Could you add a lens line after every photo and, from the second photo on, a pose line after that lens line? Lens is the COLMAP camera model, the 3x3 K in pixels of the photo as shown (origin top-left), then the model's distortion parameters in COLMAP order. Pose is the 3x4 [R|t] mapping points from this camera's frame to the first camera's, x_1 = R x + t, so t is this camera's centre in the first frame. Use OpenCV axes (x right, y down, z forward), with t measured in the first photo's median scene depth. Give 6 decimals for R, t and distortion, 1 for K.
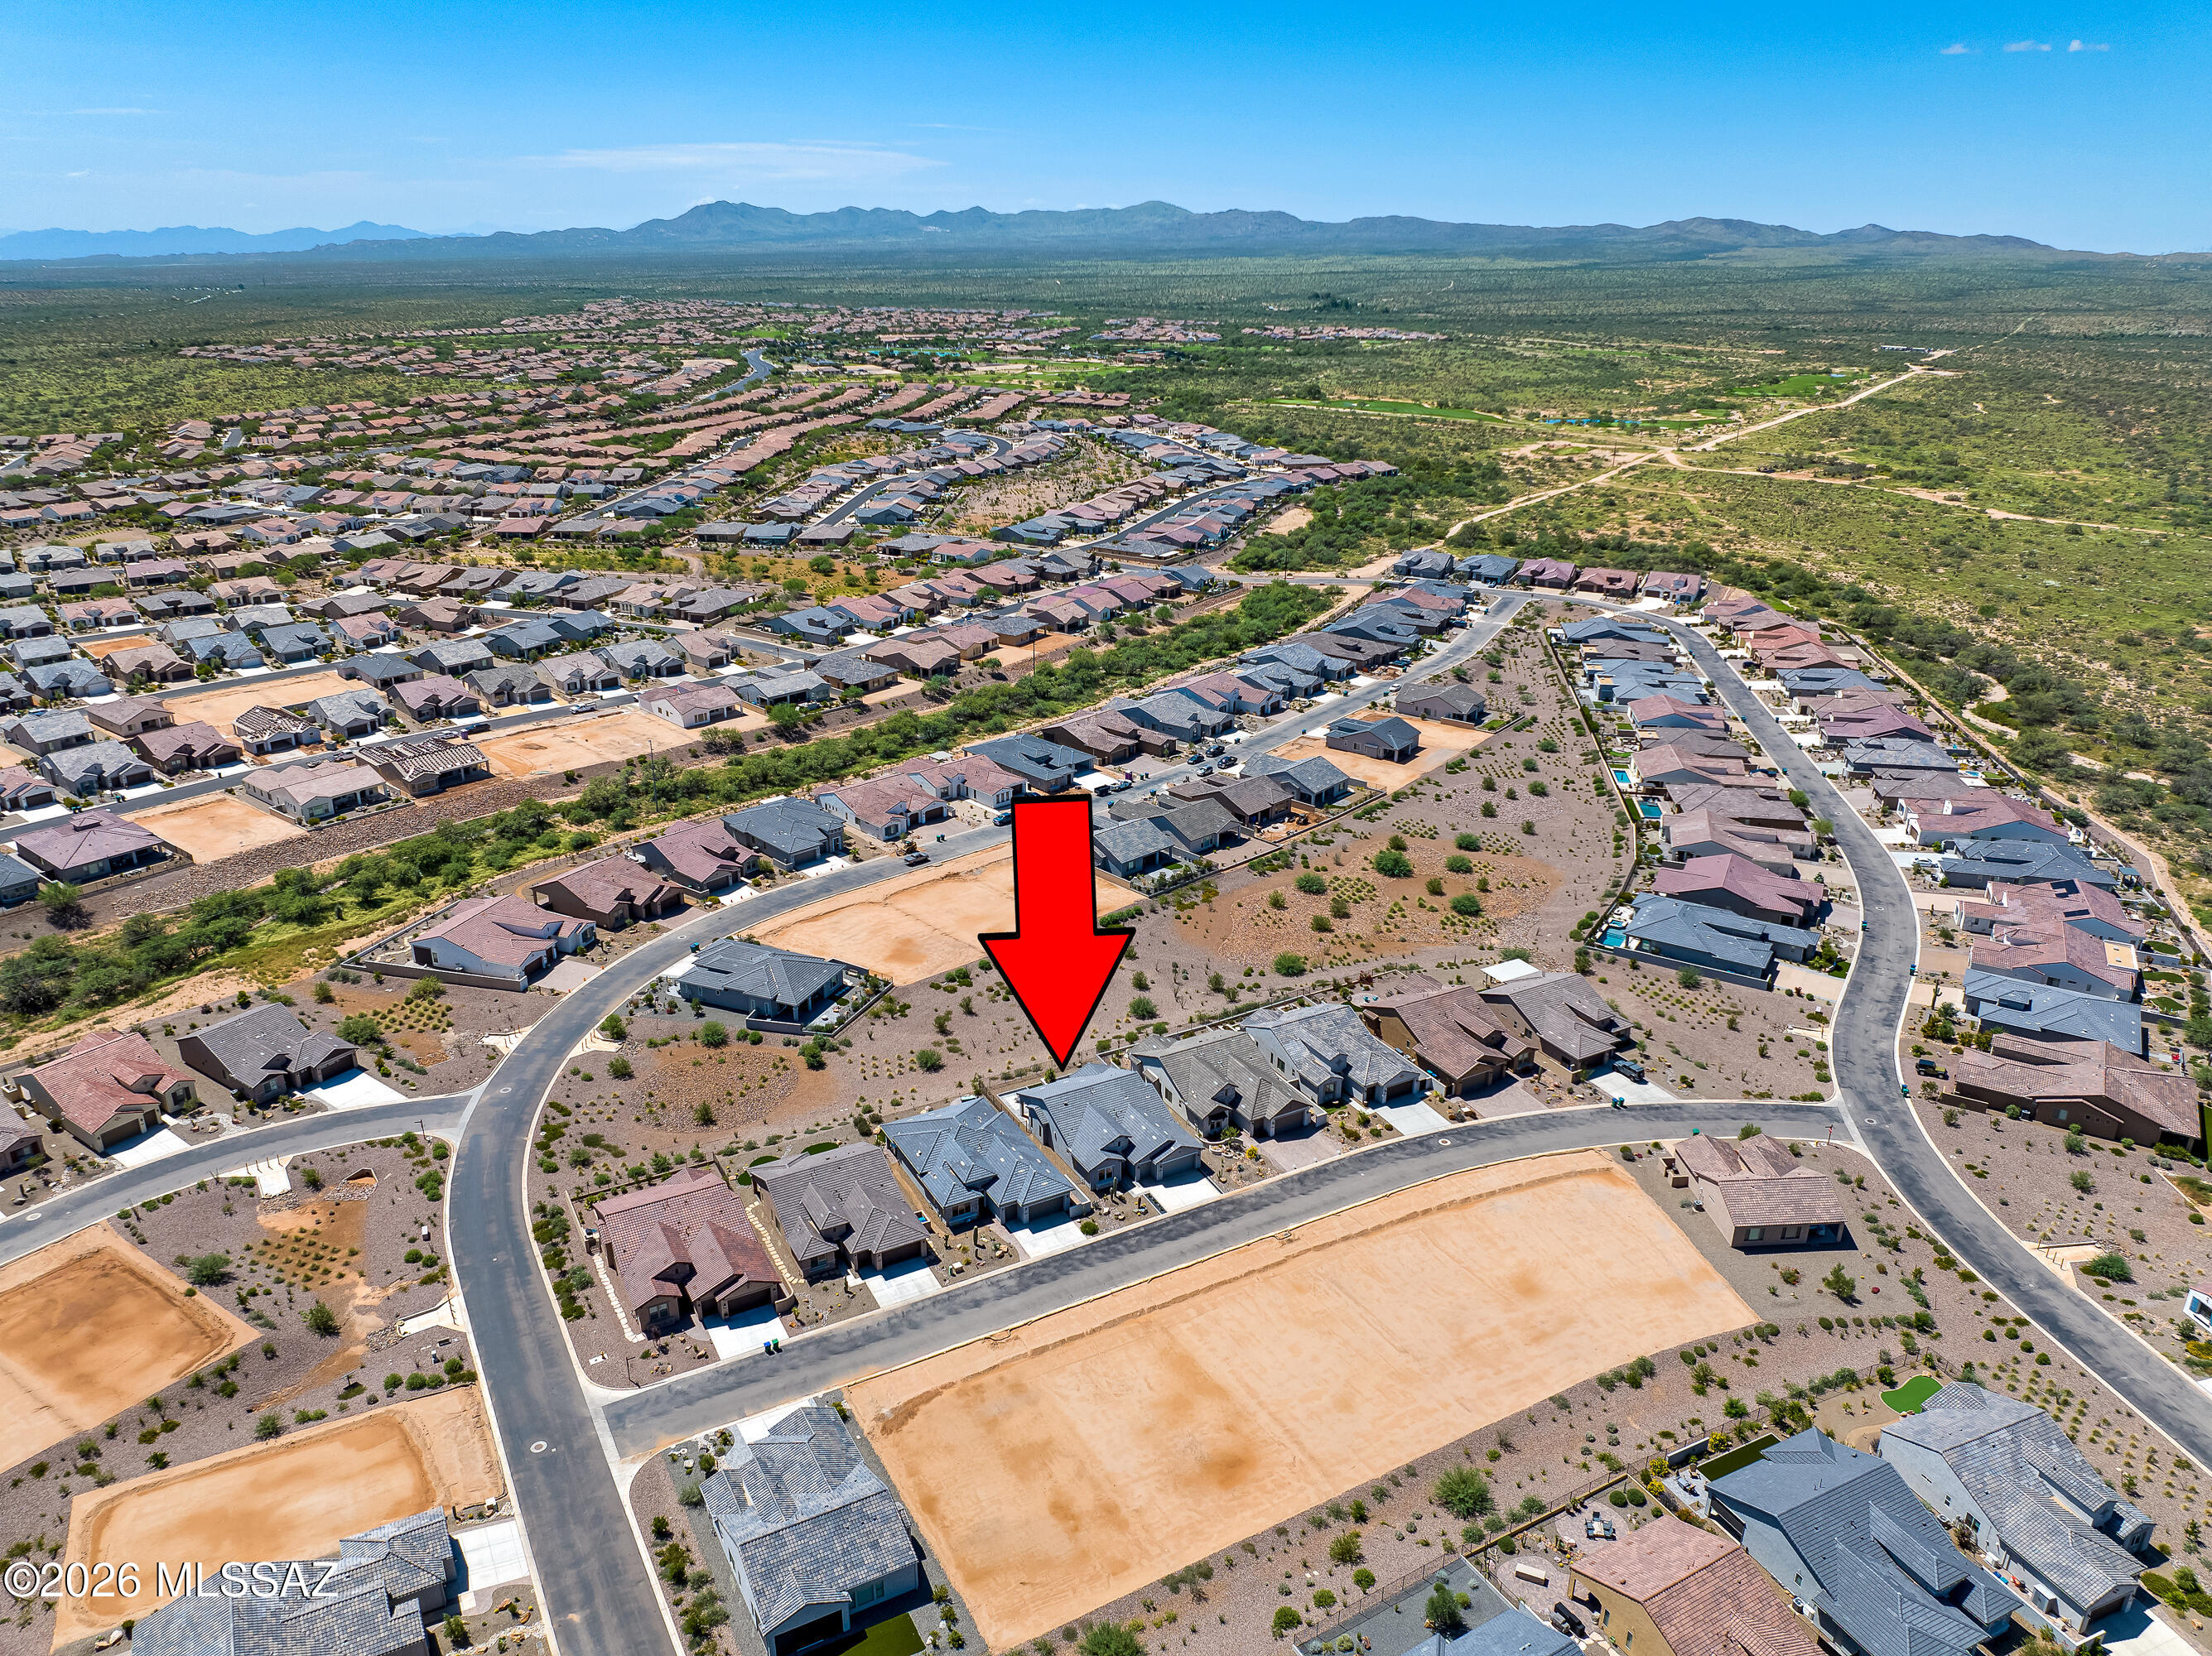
lens RADIAL K [[1566.9, 0, 1108.1], [0, 1566.9, 830.0], [0, 0, 1]] dist [-0.039276, 0.007581]
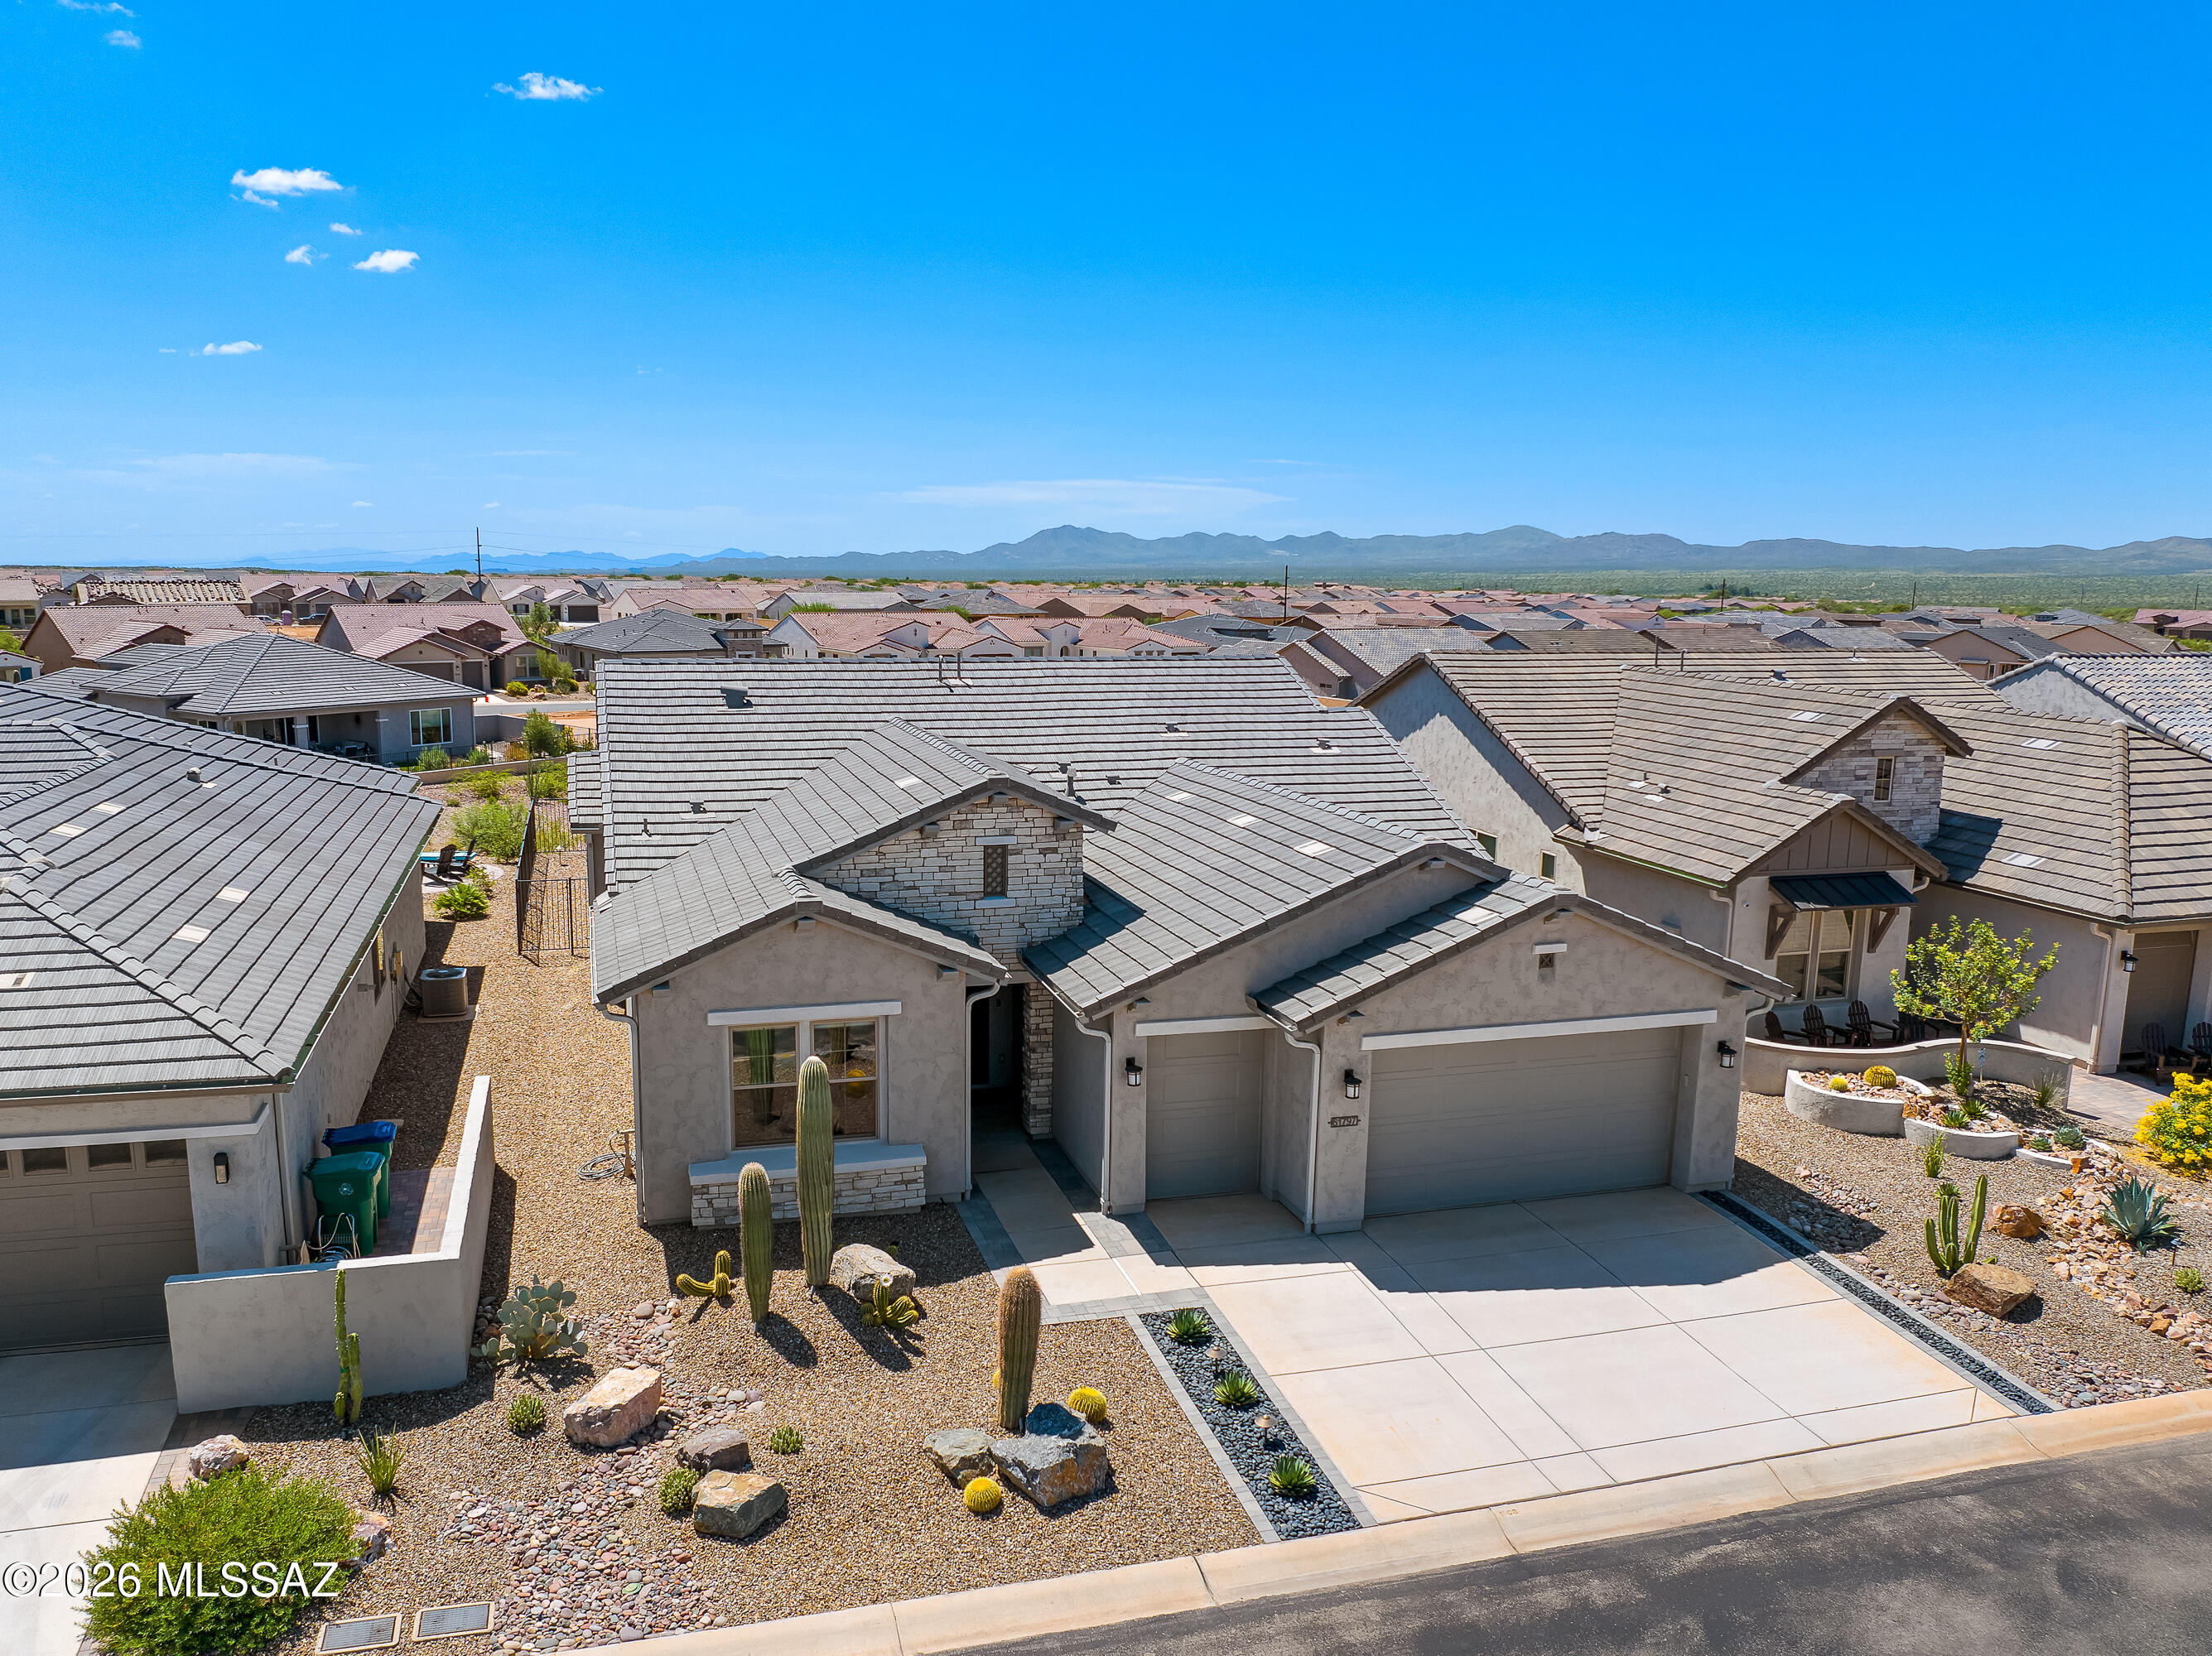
lens RADIAL K [[1666.5, 0, 1016.6], [0, 1666.5, 866.7], [0, 0, 1]] dist [-0.038348, 0.001689]
pose [[0.966761, 0.050006, -0.250743, 0.039225], [-0.099084, 0.977328, -0.187117, 0.223289], [0.235702, 0.205742, 0.949797, 0.885372]]
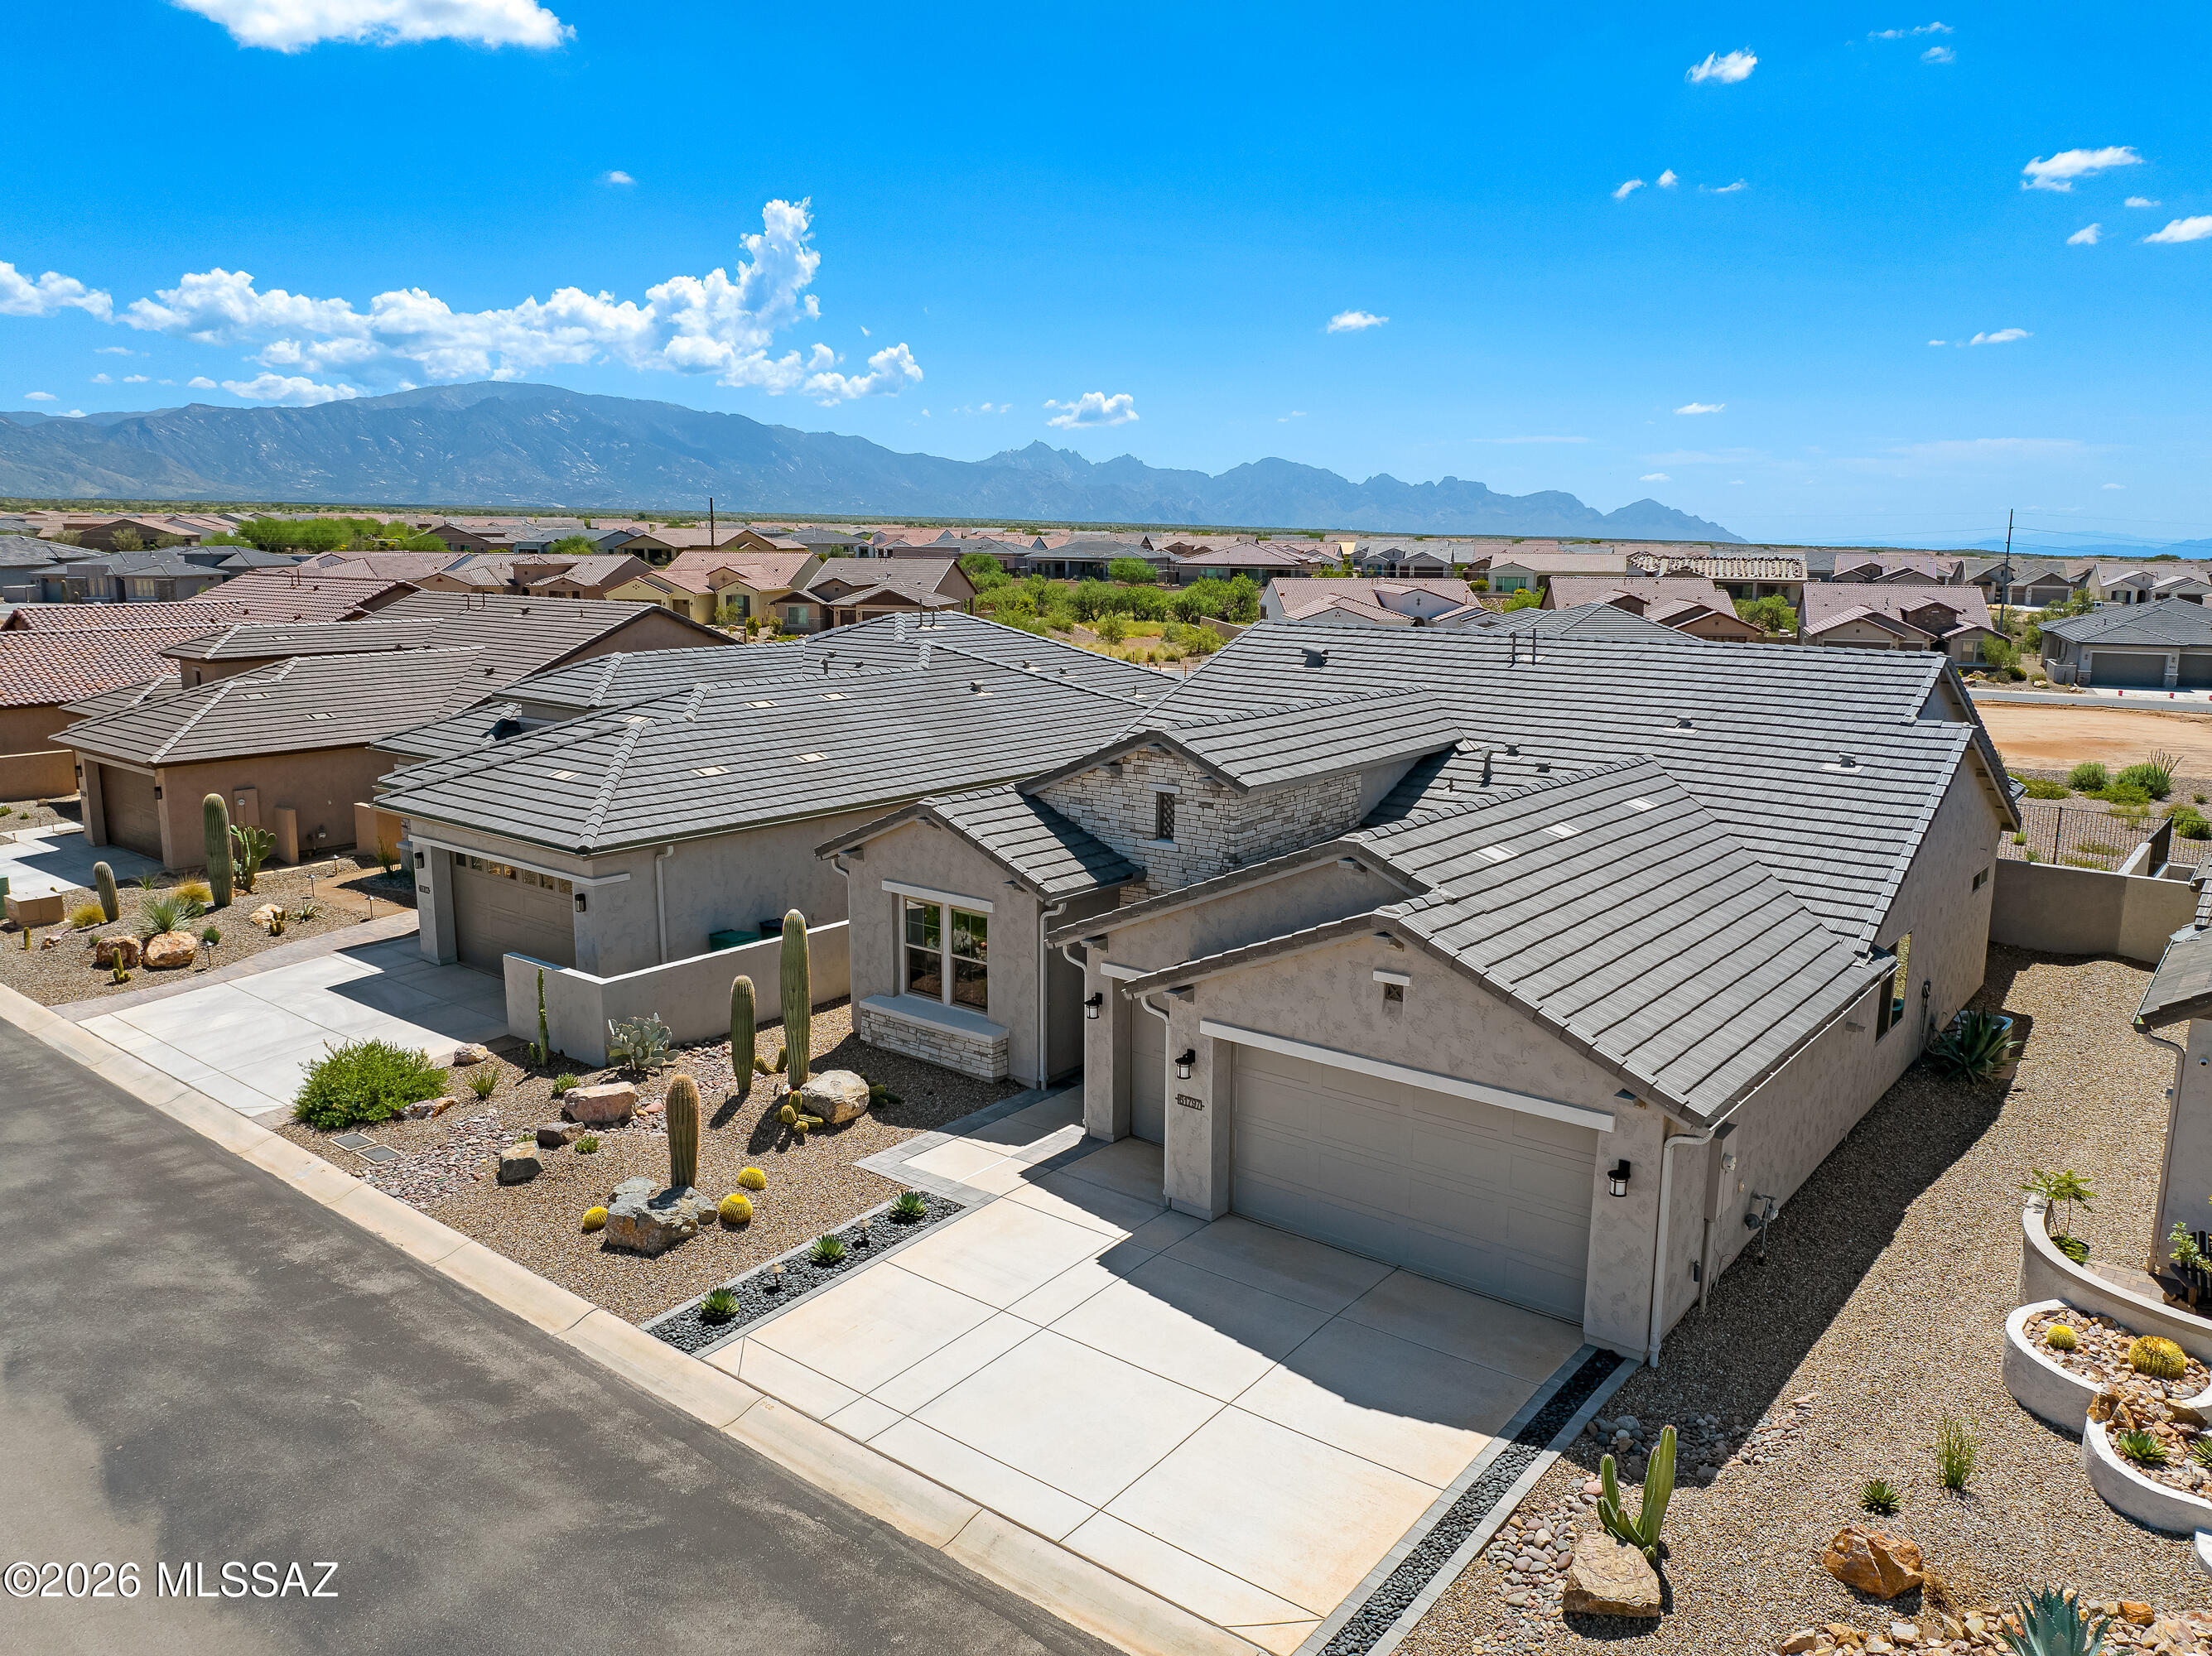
lens RADIAL K [[1566.9, 0, 1115.4], [0, 1566.9, 823.9], [0, 0, 1]] dist [-0.039276, 0.007581]
pose [[0.375841, 0.169407, -0.911068, 0.121686], [-0.349445, 0.936477, 0.029975, 0.198579], [0.858272, 0.307102, 0.411165, 0.947601]]
